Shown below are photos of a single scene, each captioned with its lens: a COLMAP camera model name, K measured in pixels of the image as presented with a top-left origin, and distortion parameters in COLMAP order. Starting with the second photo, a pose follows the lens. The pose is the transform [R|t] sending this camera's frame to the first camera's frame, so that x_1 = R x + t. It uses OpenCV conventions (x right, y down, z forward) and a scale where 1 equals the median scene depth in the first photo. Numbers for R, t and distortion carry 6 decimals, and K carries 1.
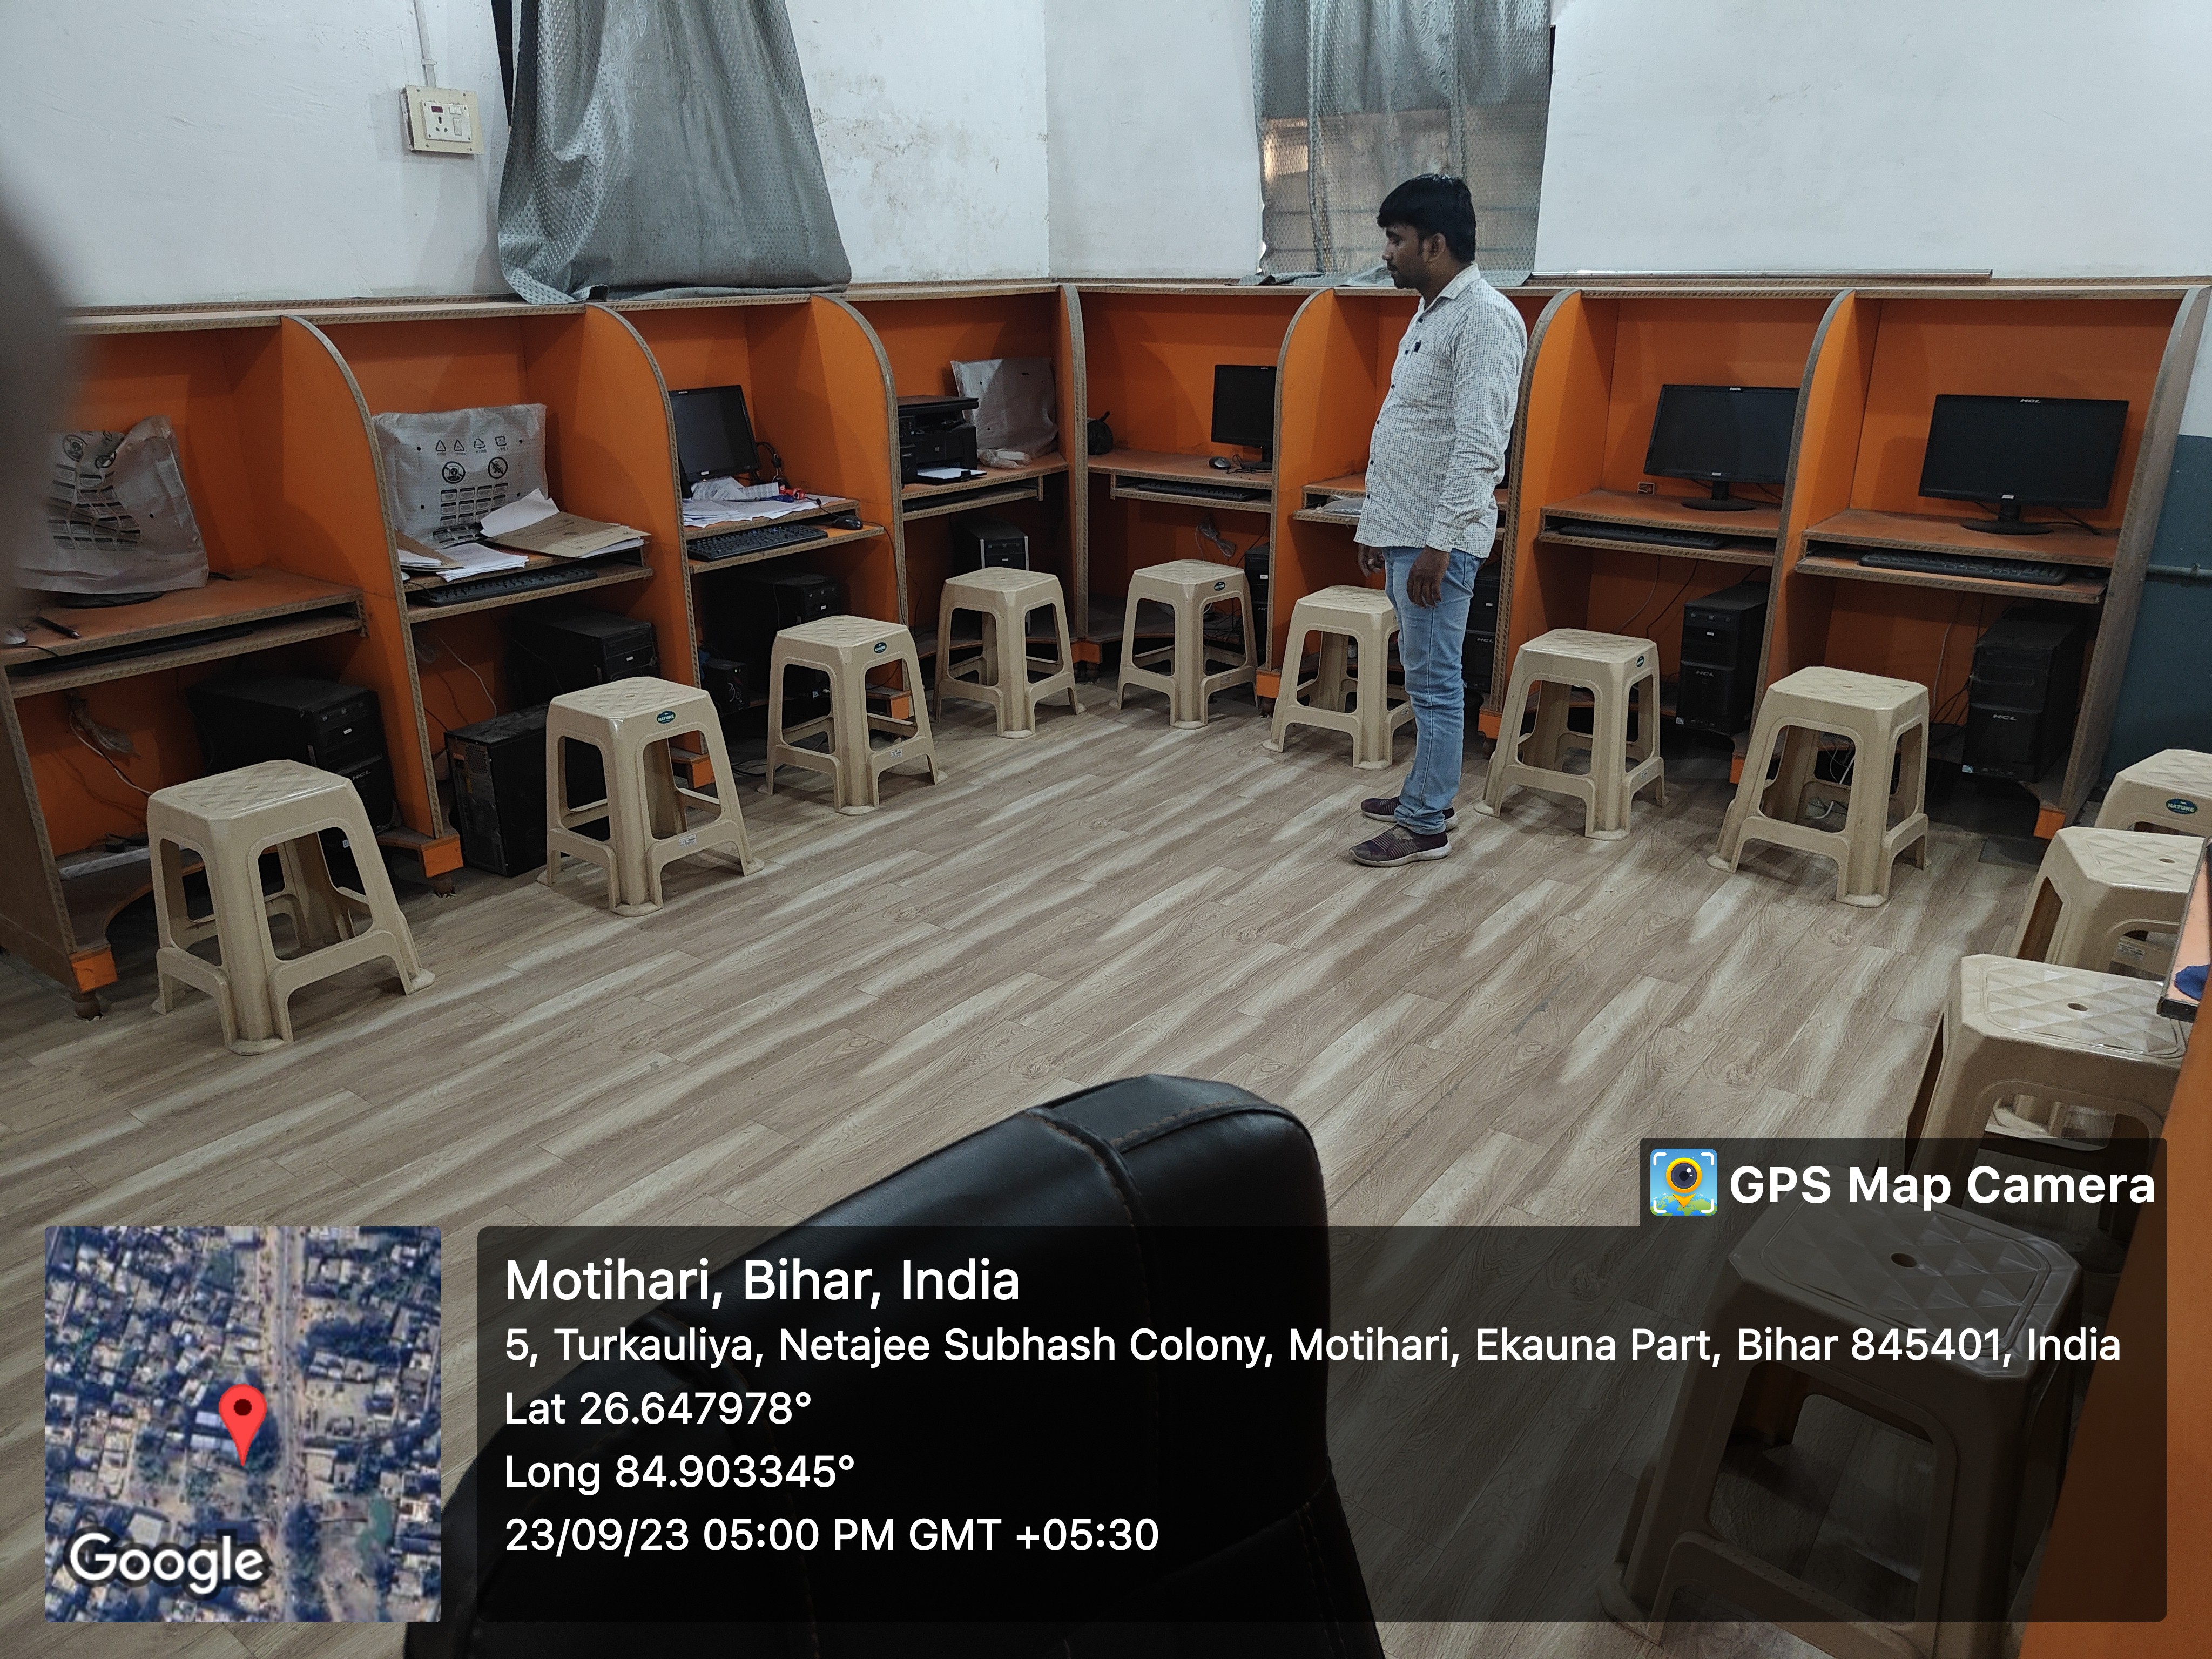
lens RADIAL K [[1609.7, 0, 1106.0], [0, 1609.7, 829.5], [0, 0, 1]] dist [-0.020661, 0.061012]
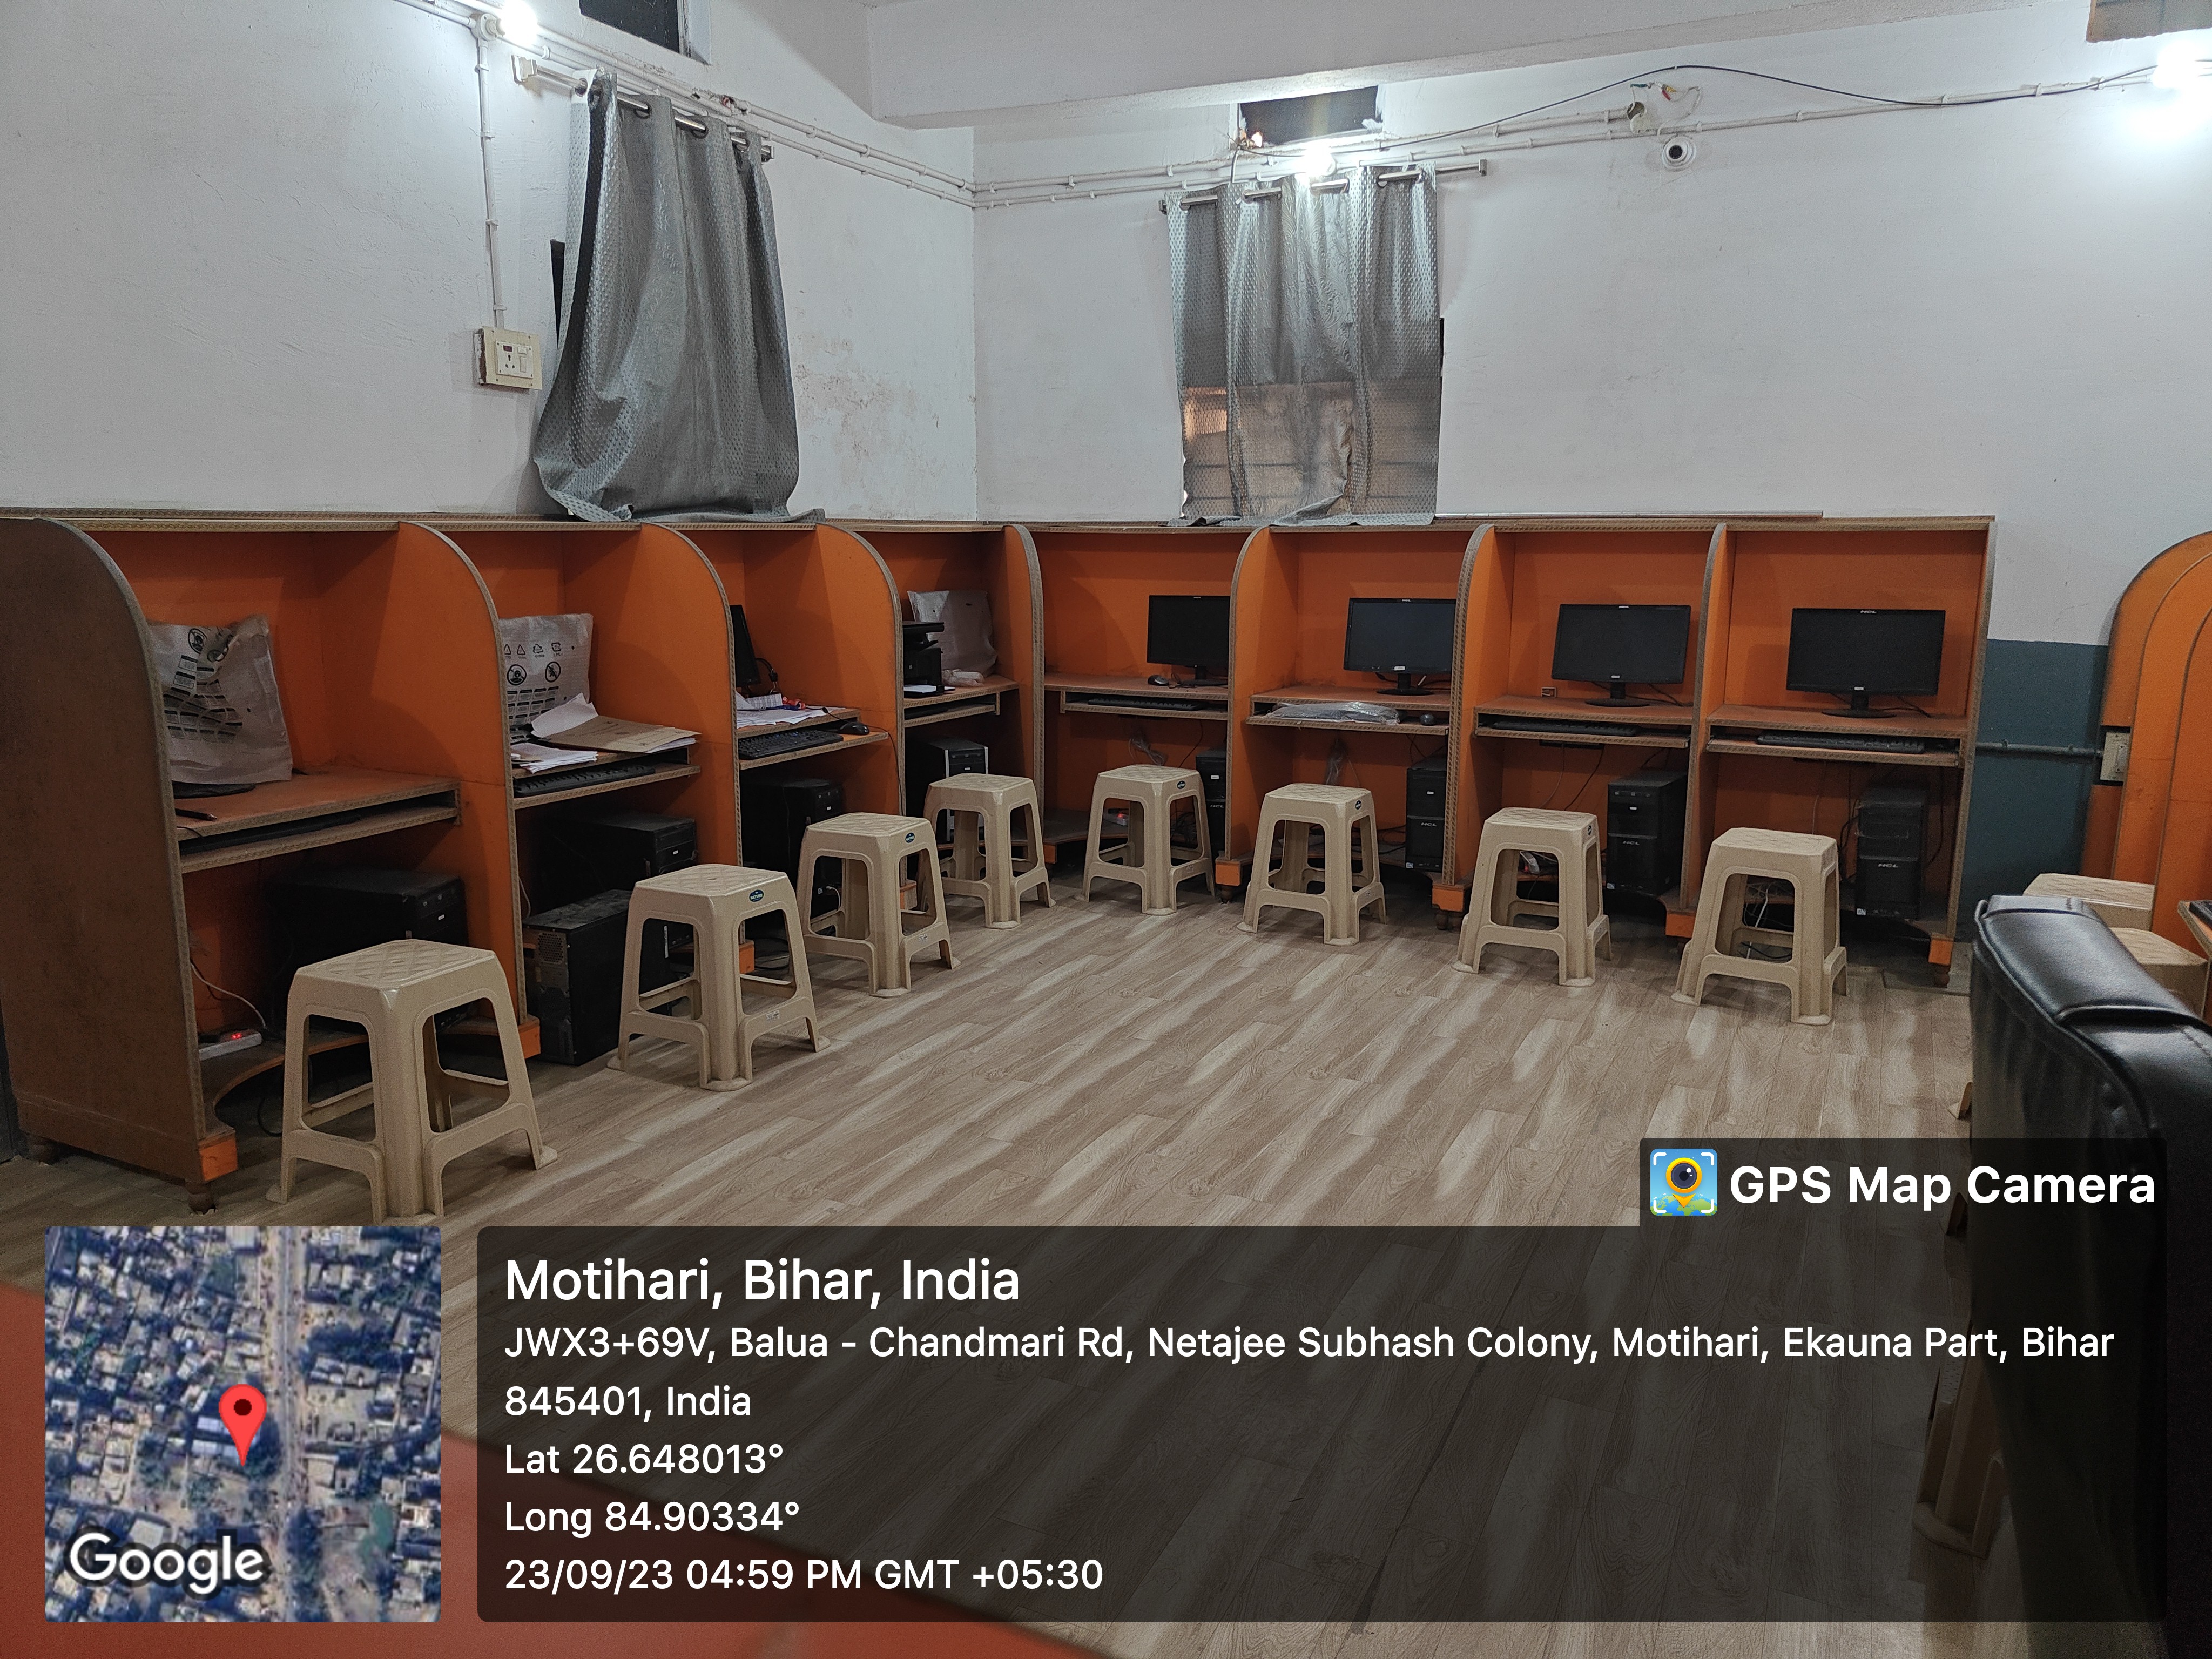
lens RADIAL K [[1581.7, 0, 1106.0], [0, 1581.7, 829.5], [0, 0, 1]] dist [0.006925, 0.003894]
pose [[0.982410, -0.021516, 0.185491, -0.206411], [0.051351, 0.986170, -0.157580, 0.052459], [-0.179535, 0.164334, 0.969929, -0.039642]]
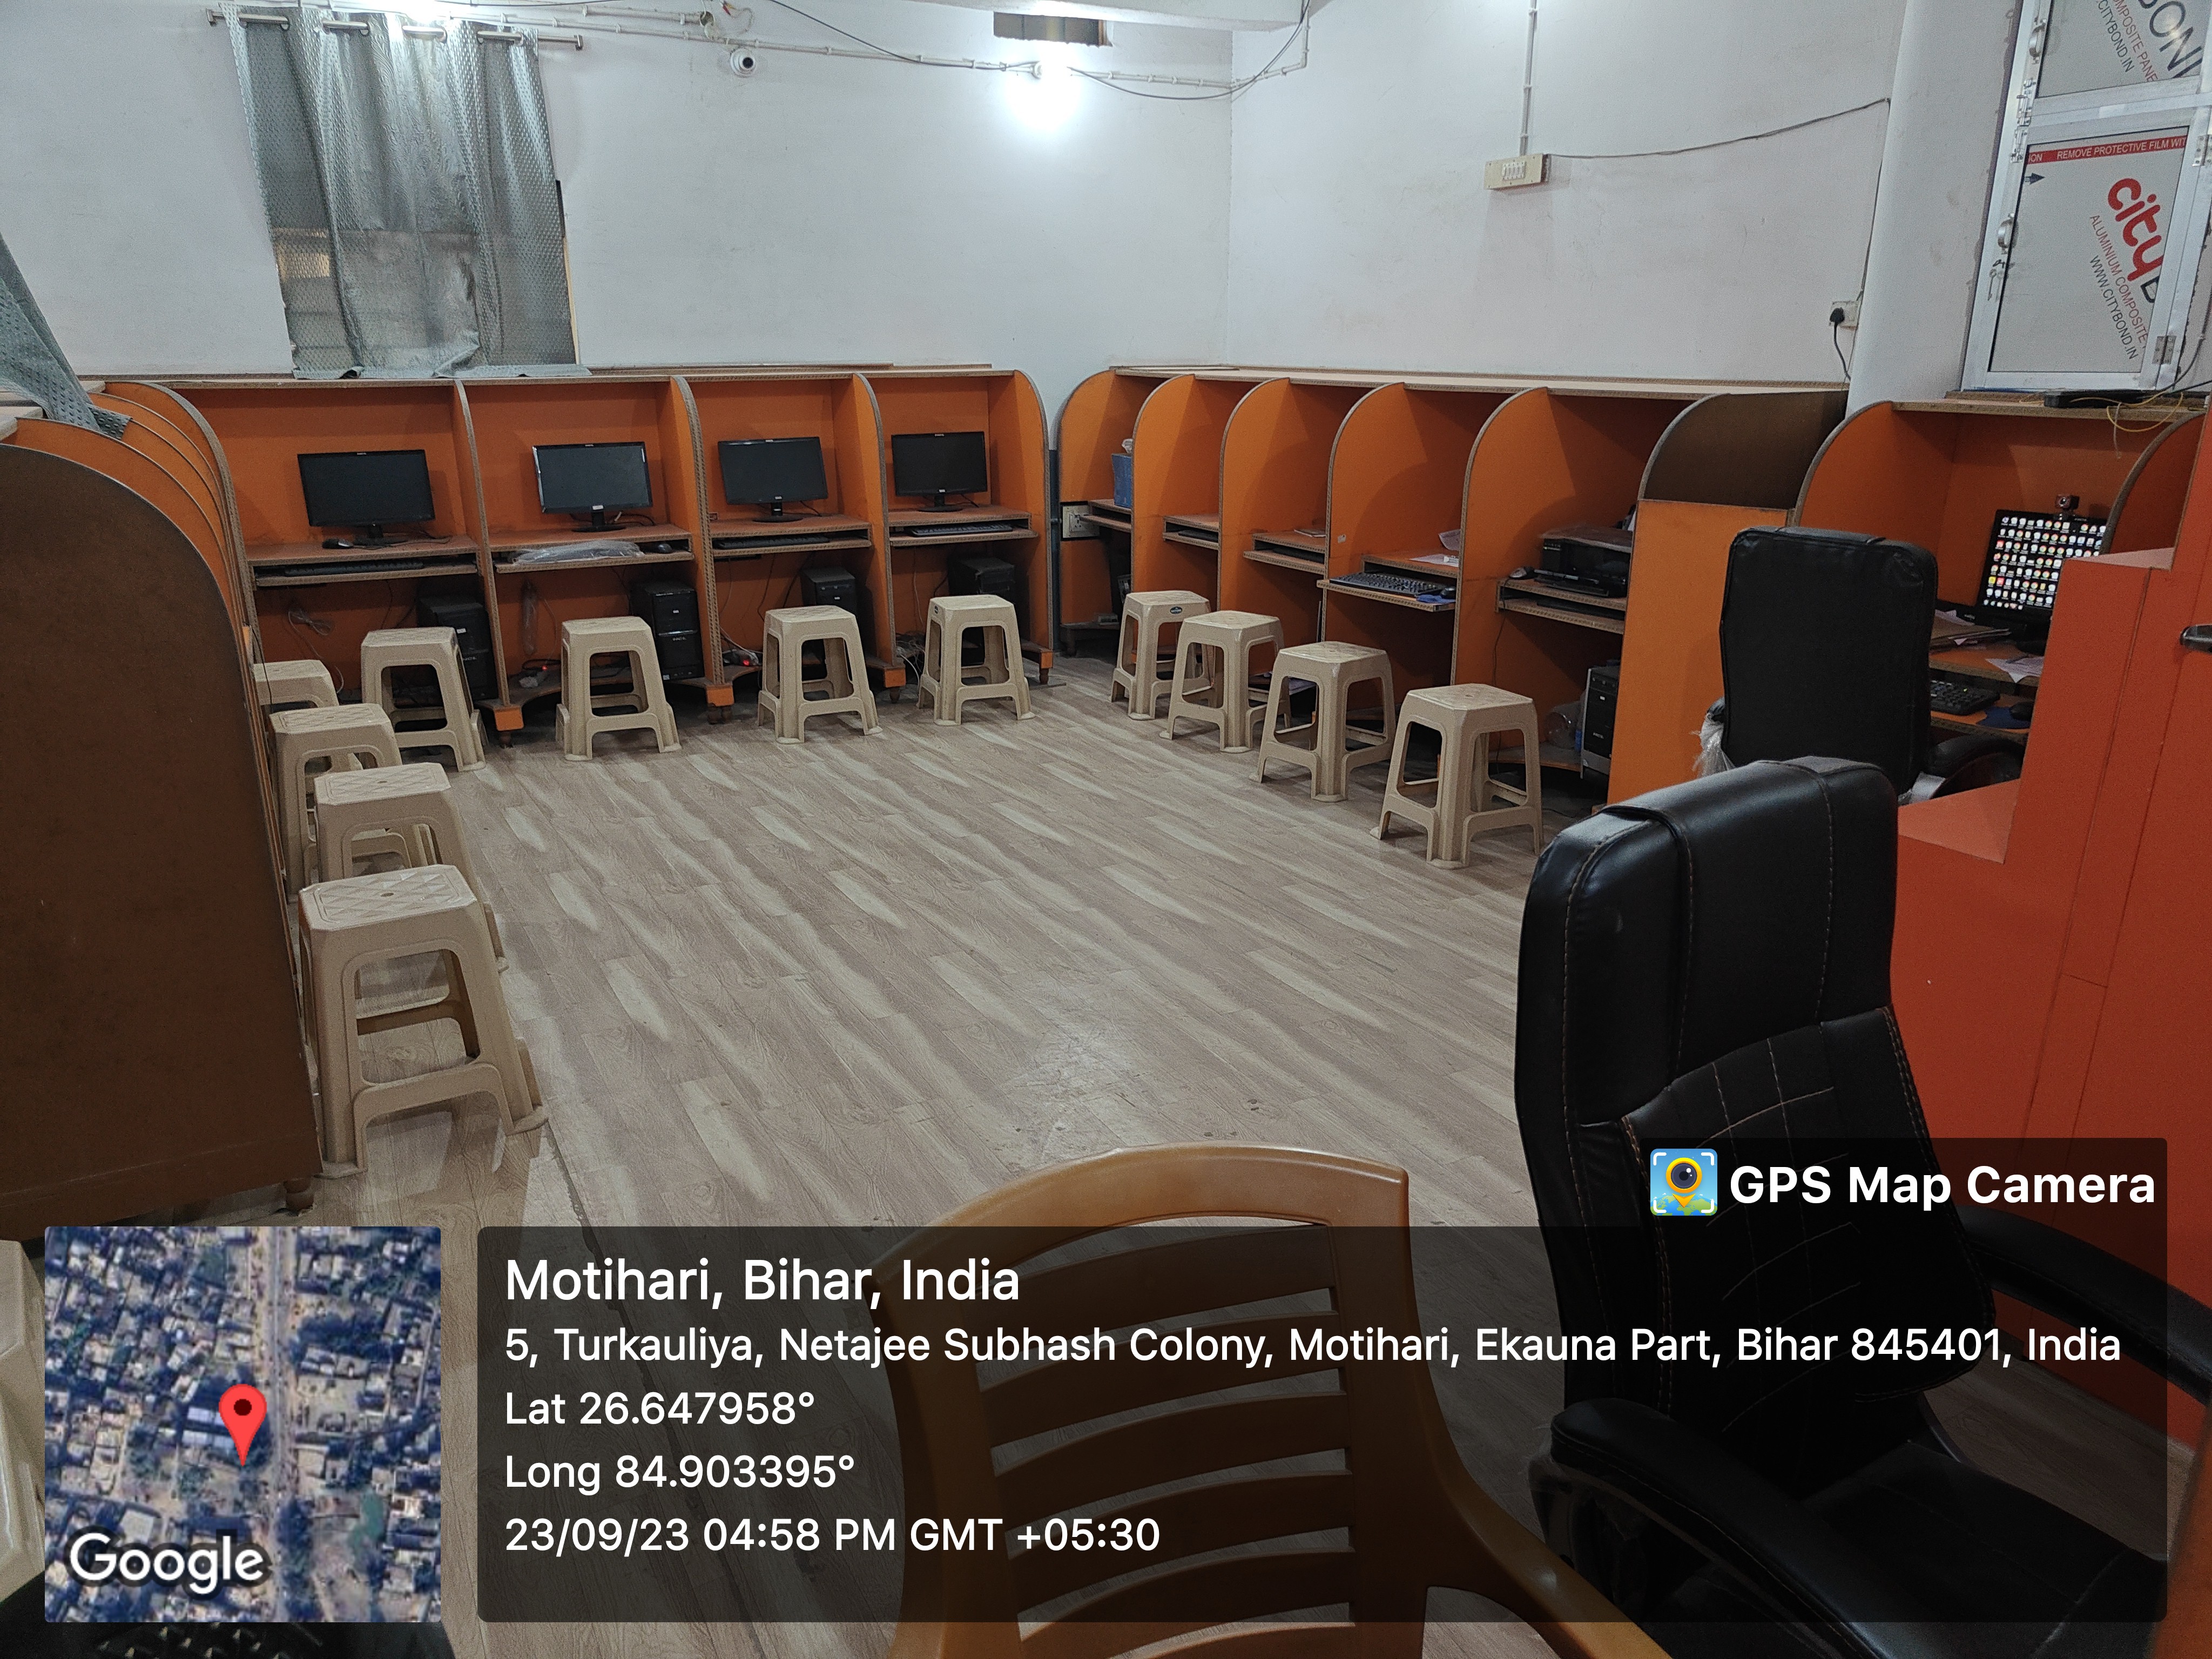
lens RADIAL K [[1580.4, 0, 1105.4], [0, 1580.4, 834.9], [0, 0, 1]] dist [0.005503, 0.004518]
pose [[0.371239, -0.258980, 0.891690, -0.869601], [0.325103, 0.935785, 0.136436, -0.032973], [-0.869764, 0.239241, 0.431595, 0.190522]]
